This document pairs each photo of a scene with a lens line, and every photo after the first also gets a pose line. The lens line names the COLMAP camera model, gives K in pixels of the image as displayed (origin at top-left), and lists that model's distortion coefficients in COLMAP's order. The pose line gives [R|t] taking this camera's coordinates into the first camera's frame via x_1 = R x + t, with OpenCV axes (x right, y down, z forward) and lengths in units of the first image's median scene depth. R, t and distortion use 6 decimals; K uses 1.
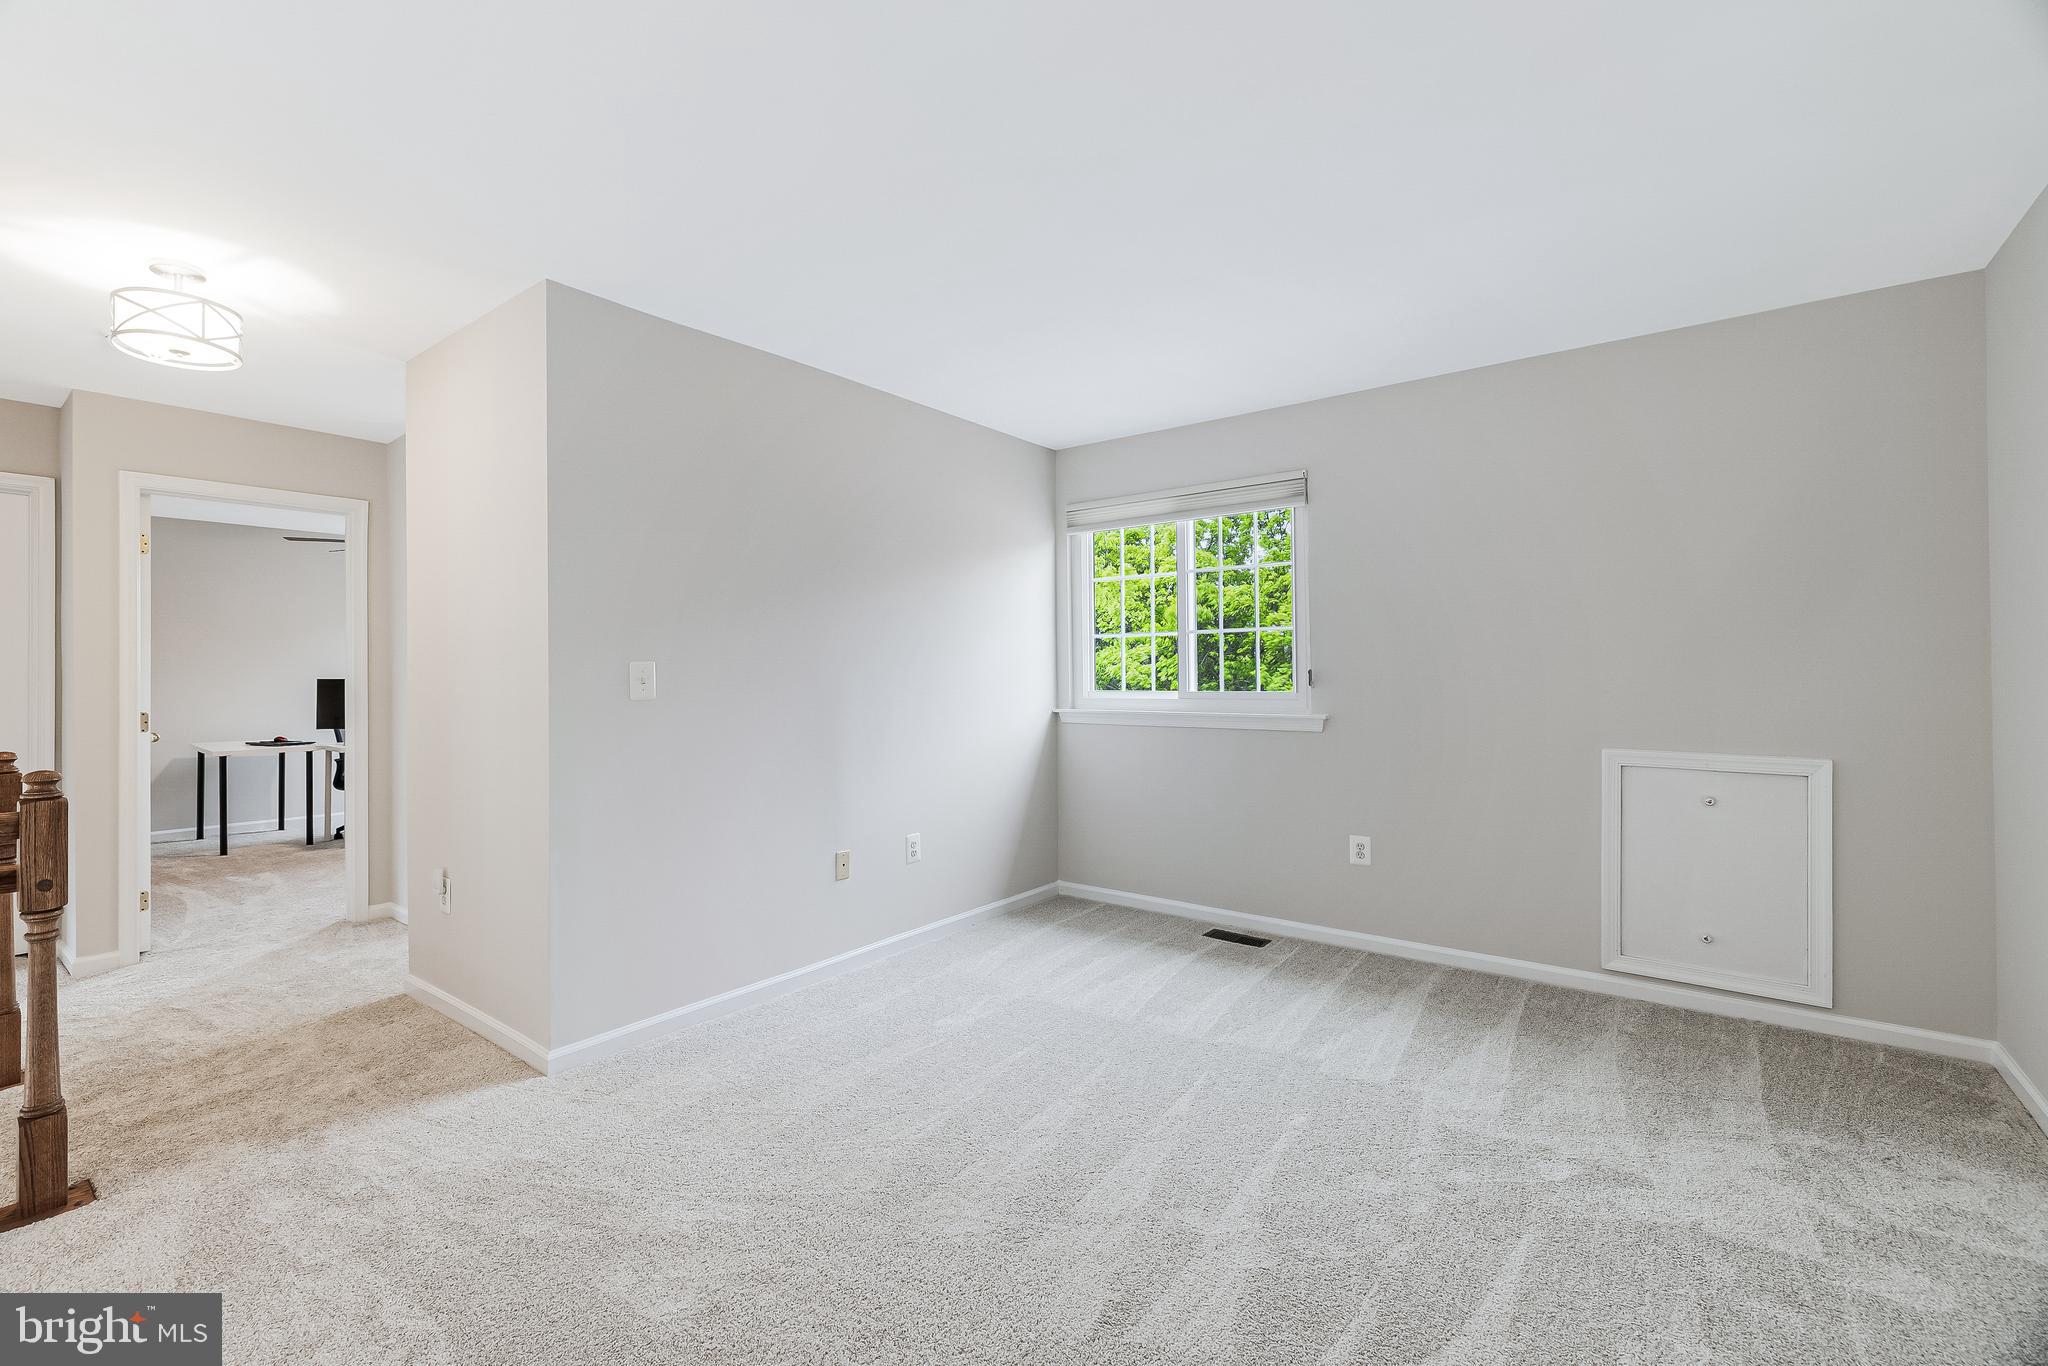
lens RADIAL K [[865.1, 0, 1018.9], [0, 865.1, 673.4], [0, 0, 1]] dist [-0.000599, -0.000049]
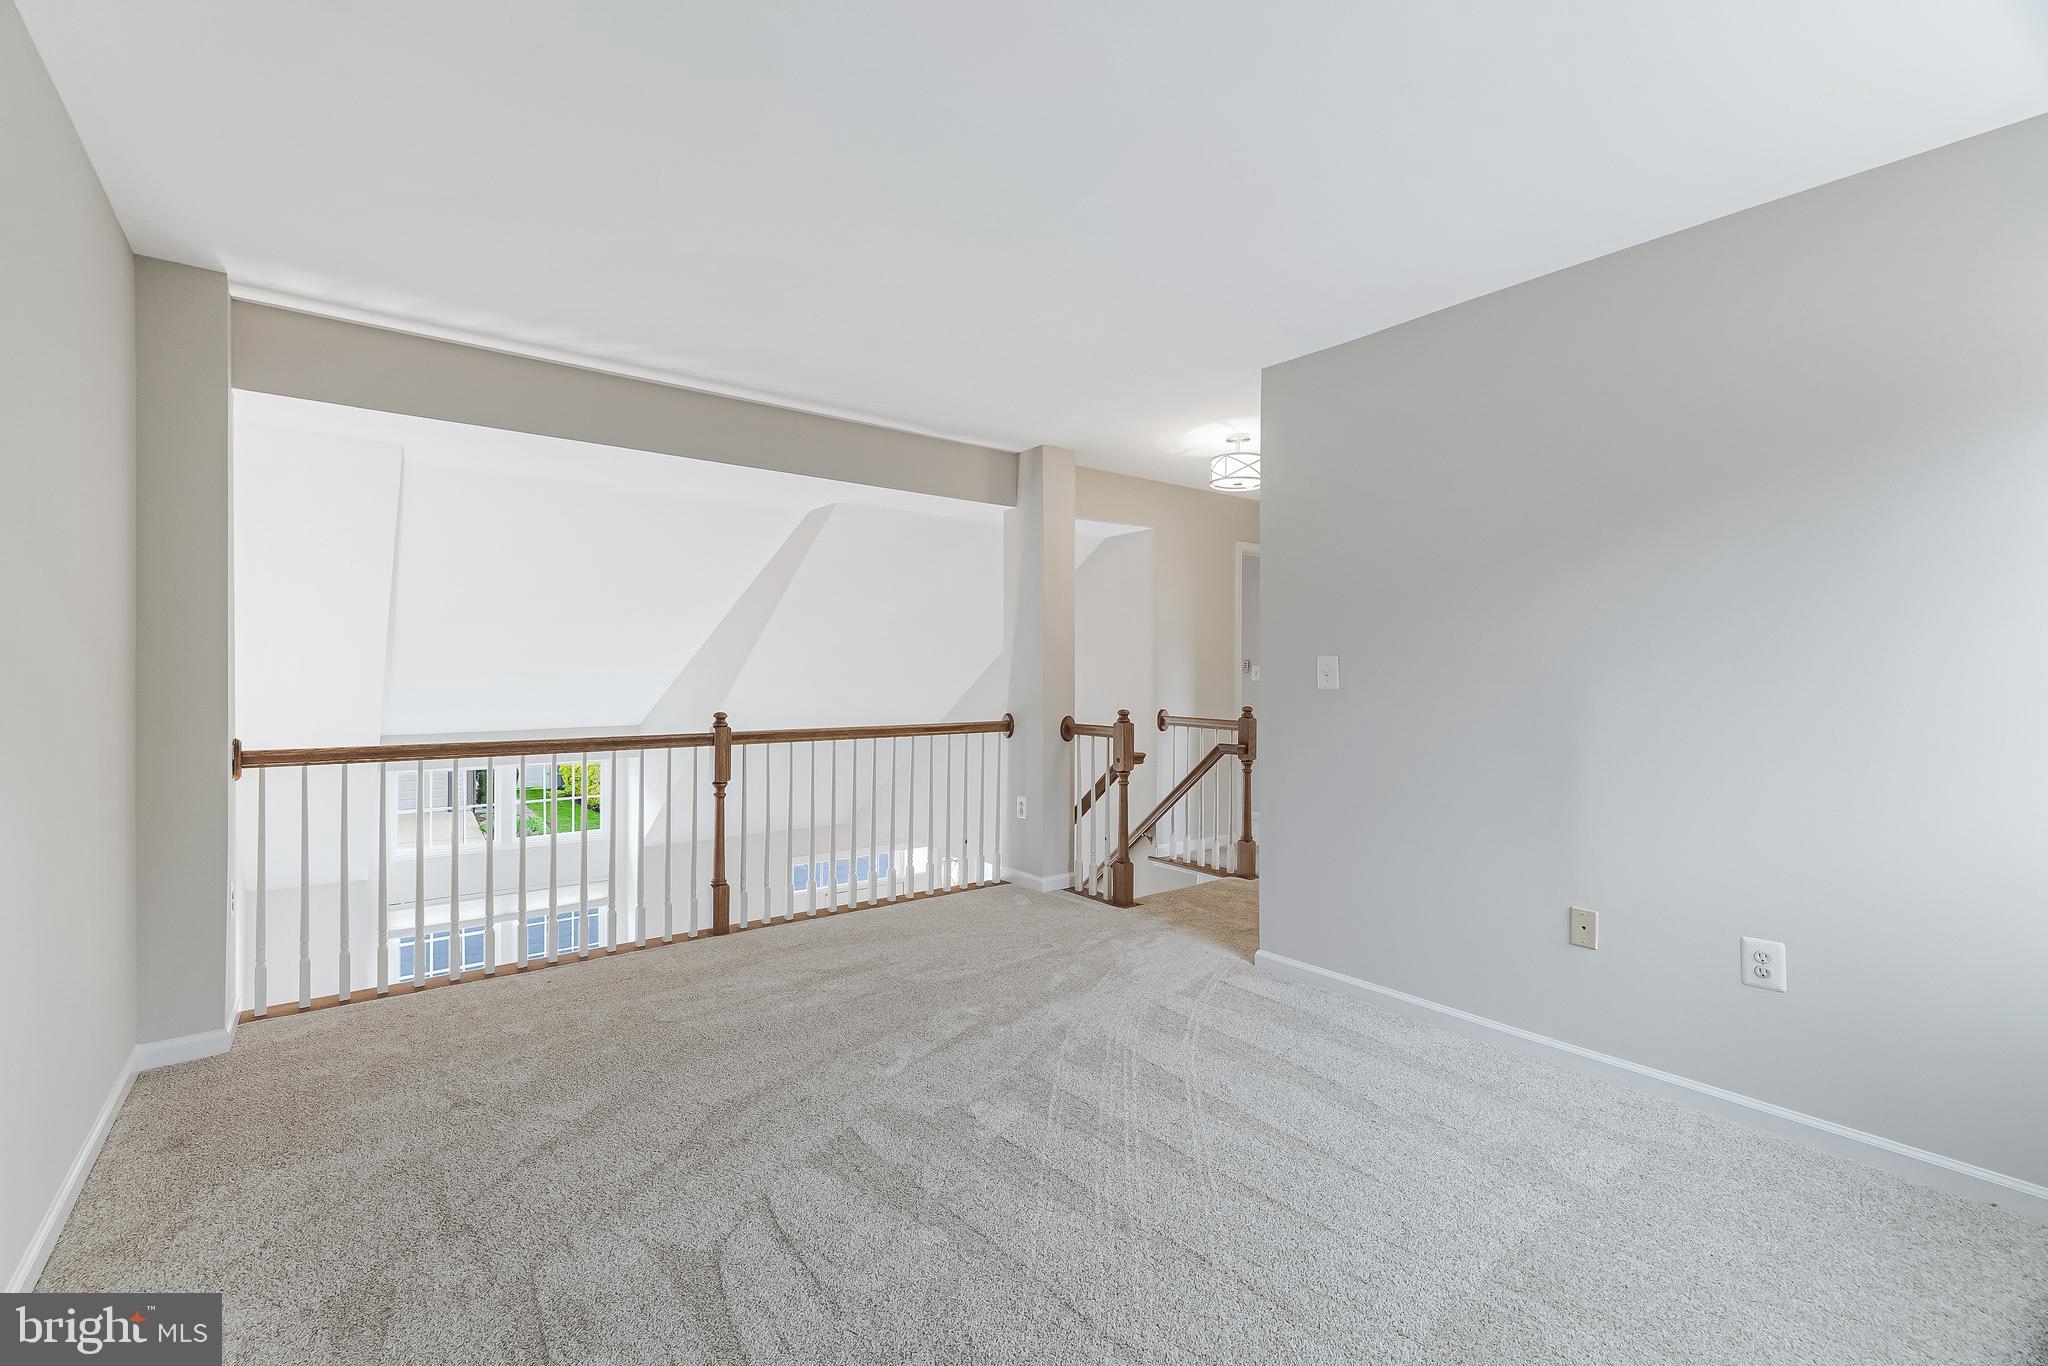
lens RADIAL K [[865.1, 0, 1018.1], [0, 865.1, 677.4], [0, 0, 1]] dist [-0.000599, -0.000049]
pose [[-0.235533, 0.012025, -0.971792, 0.774485], [-0.003177, 0.999909, 0.013143, 0.000562], [0.971861, 0.006183, -0.235474, 0.878338]]
